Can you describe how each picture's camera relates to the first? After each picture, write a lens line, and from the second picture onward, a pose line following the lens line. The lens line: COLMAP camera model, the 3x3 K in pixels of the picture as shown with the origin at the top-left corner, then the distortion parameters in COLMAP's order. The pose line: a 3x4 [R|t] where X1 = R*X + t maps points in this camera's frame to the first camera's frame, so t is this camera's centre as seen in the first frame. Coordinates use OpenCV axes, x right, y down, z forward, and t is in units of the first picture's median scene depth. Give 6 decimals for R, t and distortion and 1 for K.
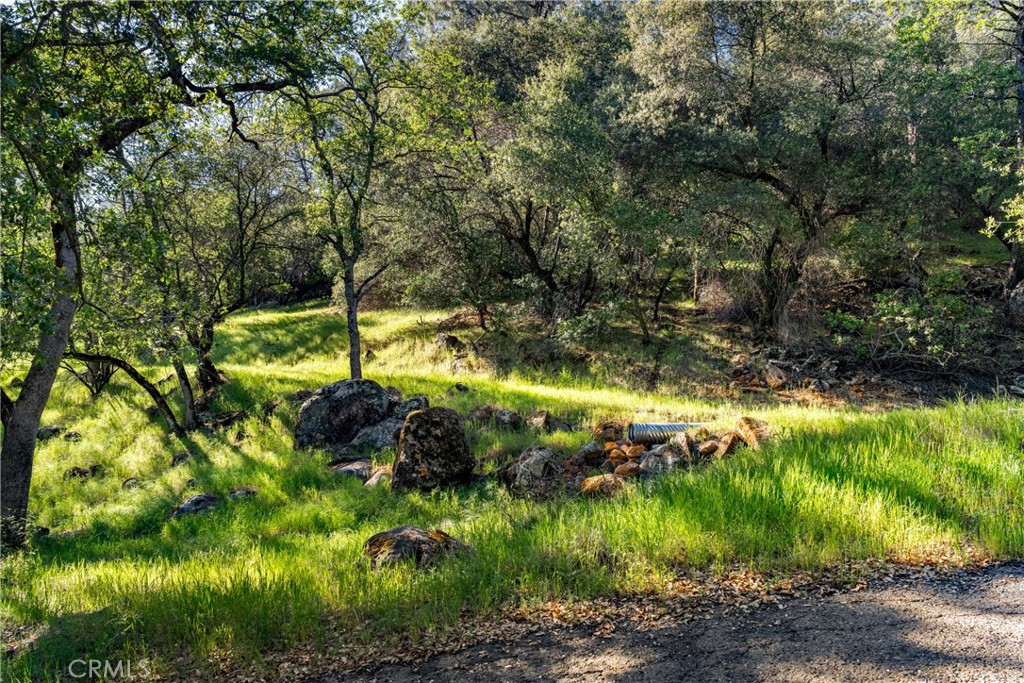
lens RADIAL K [[711.2, 0, 512.0], [0, 711.2, 341.5], [0, 0, 1]] dist [0.004349, 0.000797]
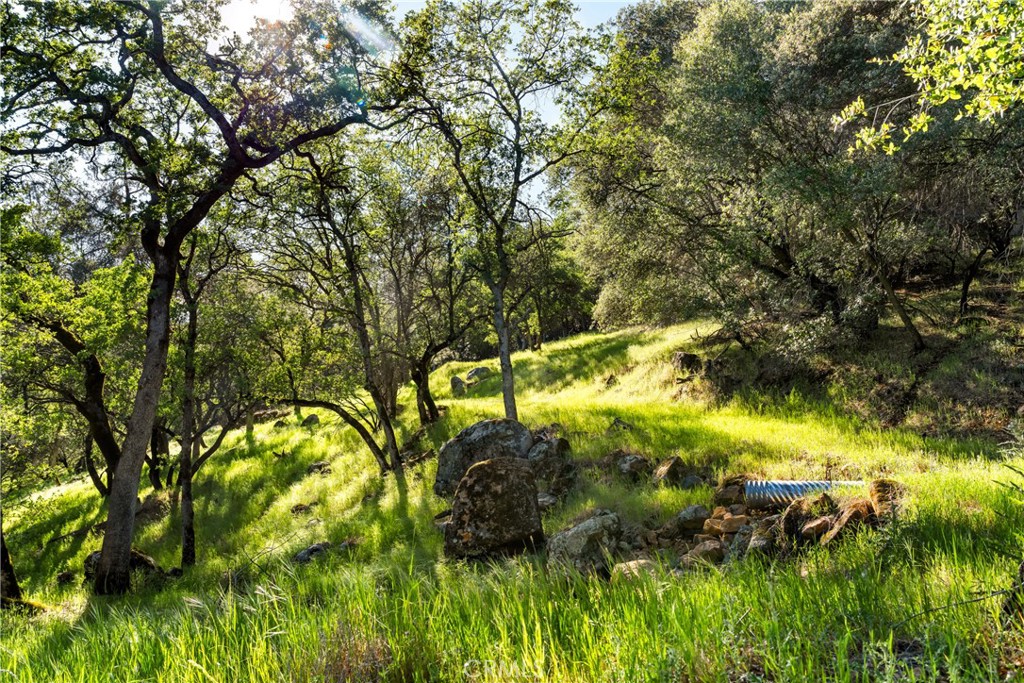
lens RADIAL K [[738.4, 0, 512.0], [0, 738.4, 341.5], [0, 0, 1]] dist [0.002063, -0.000174]
pose [[0.842110, -0.078981, -0.533490, 0.281472], [0.071628, 0.996834, -0.034512, -0.010439], [0.534527, -0.009150, 0.845102, 0.196275]]
